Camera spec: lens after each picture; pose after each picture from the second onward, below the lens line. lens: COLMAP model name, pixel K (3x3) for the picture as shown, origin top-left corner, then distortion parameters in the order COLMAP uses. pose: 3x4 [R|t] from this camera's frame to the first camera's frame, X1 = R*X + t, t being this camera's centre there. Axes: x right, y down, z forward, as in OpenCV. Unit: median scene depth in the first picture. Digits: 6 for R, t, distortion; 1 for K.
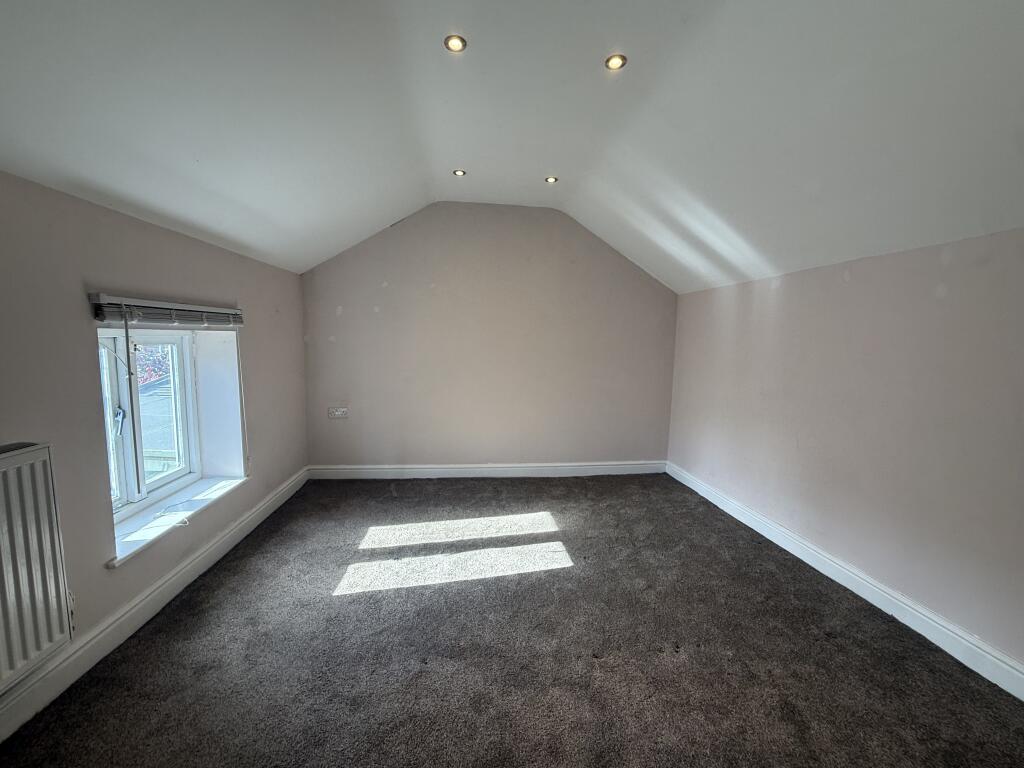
lens RADIAL K [[421.0, 0, 512.0], [0, 421.0, 384.0], [0, 0, 1]] dist [0.000014, 0.000061]
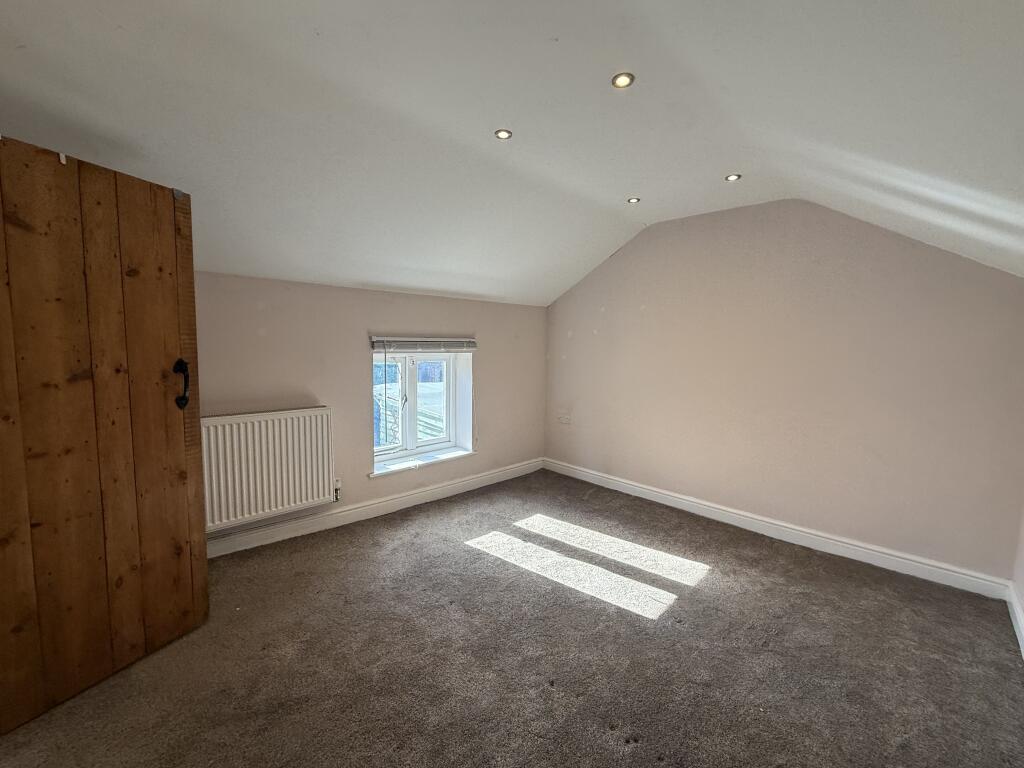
lens RADIAL K [[421.0, 0, 512.0], [0, 421.0, 384.0], [0, 0, 1]] dist [0.000014, 0.000061]
pose [[0.626661, 0.069162, -0.776217, 0.579506], [-0.091024, 0.995732, 0.015235, -0.048255], [0.773958, 0.061108, 0.630282, 0.165053]]
